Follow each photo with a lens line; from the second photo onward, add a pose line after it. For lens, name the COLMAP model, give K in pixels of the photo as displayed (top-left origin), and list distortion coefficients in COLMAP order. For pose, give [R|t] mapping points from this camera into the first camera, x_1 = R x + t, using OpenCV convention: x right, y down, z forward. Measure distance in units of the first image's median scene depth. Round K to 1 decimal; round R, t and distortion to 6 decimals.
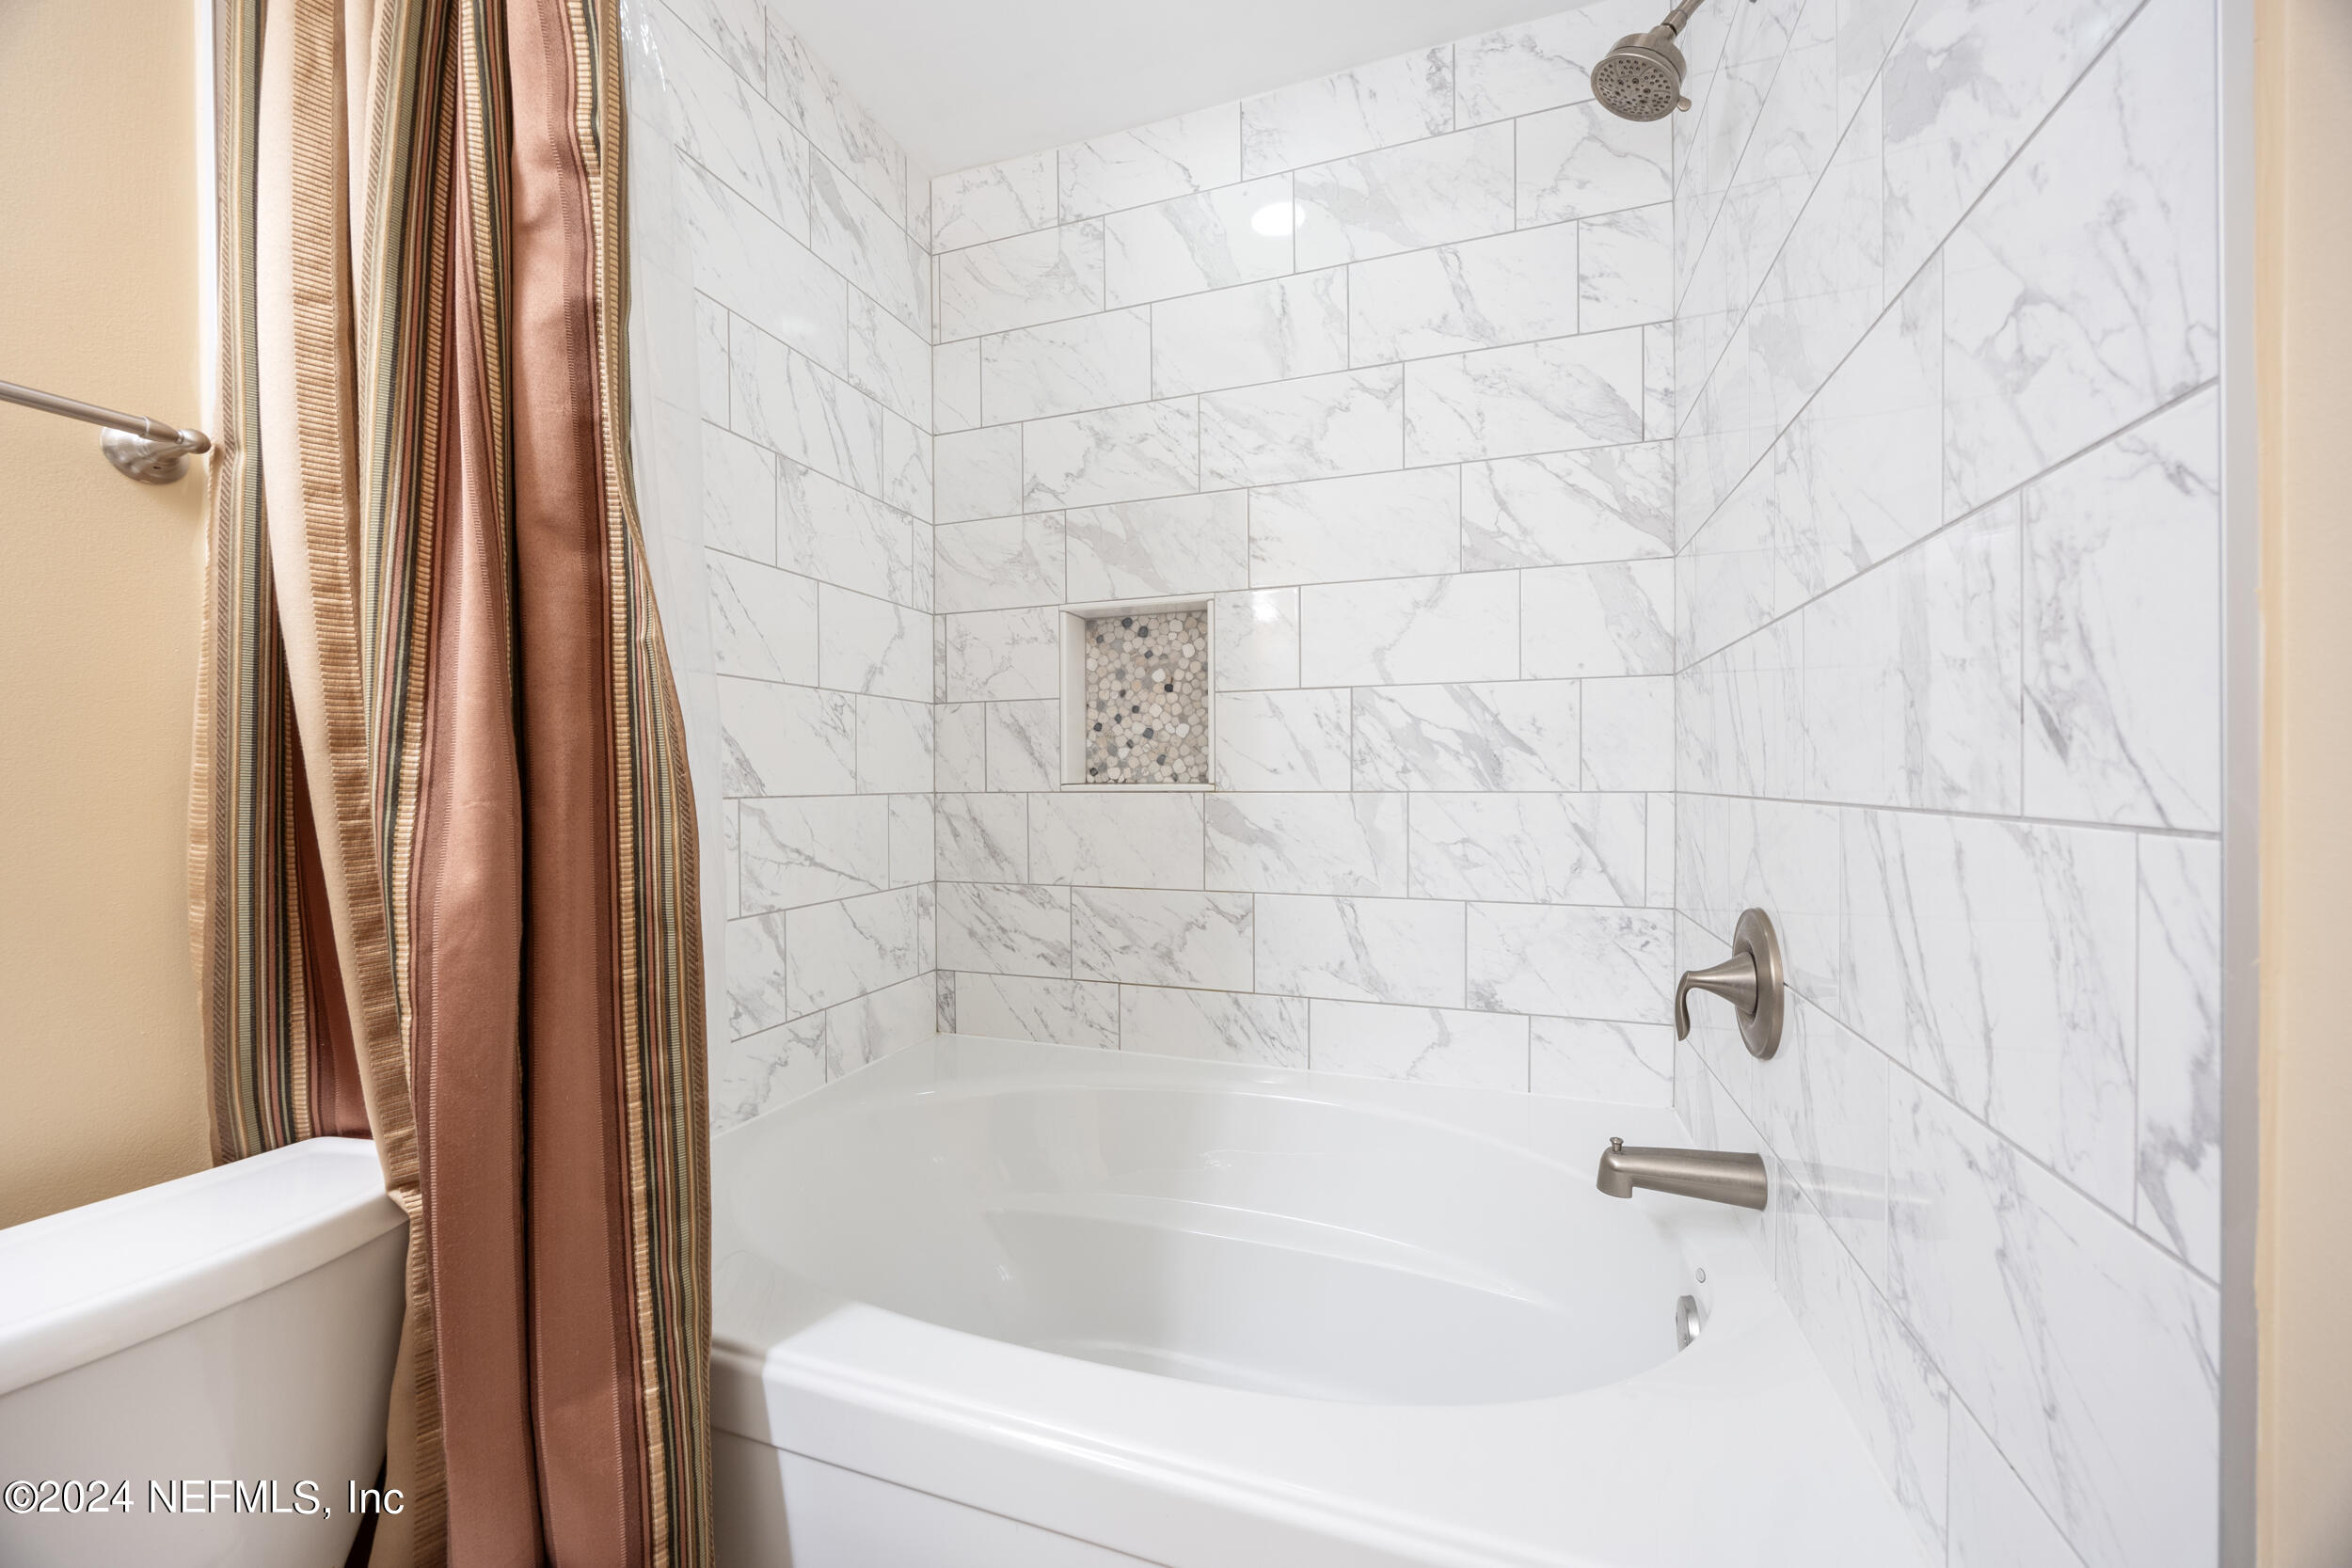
lens RADIAL K [[903.6, 0, 1158.9], [0, 903.6, 777.4], [0, 0, 1]] dist [-0.000571, -0.000141]
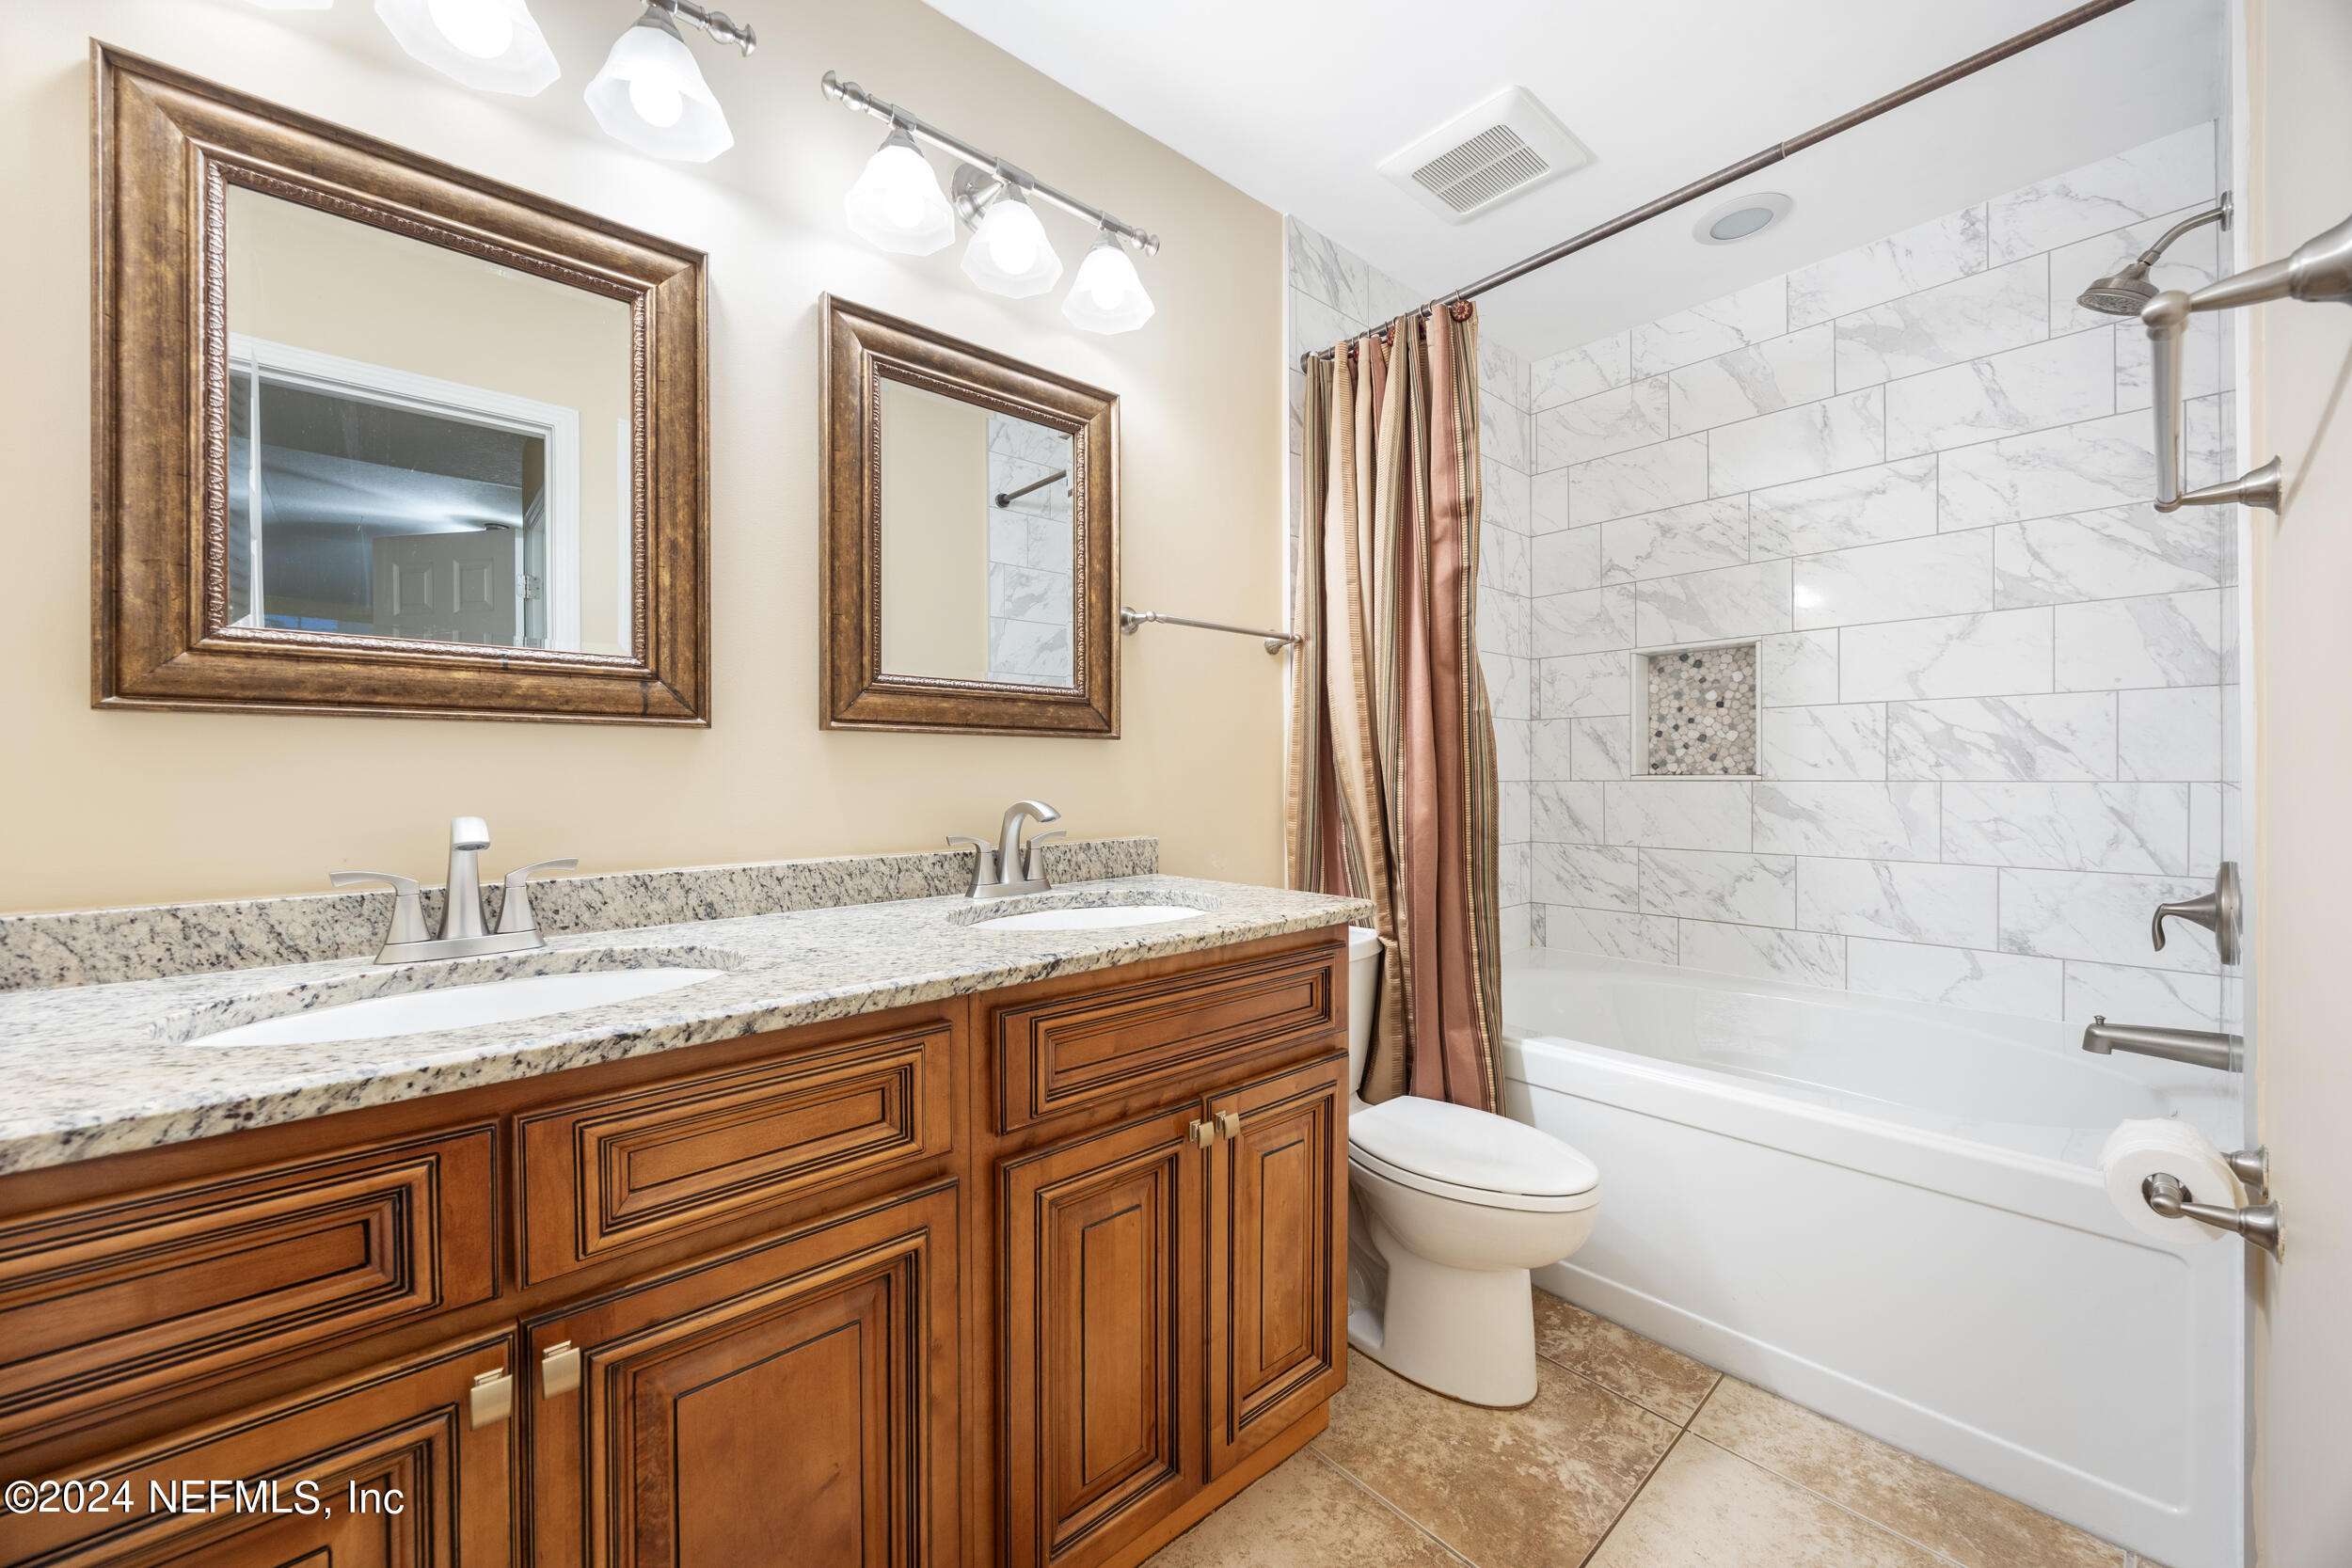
lens RADIAL K [[903.6, 0, 1158.9], [0, 903.6, 777.4], [0, 0, 1]] dist [-0.000571, -0.000141]
pose [[0.877044, 0.002664, -0.480402, -0.084827], [0.000959, 0.999973, 0.007295, -0.000095], [0.480408, -0.006858, 0.877018, -0.663395]]
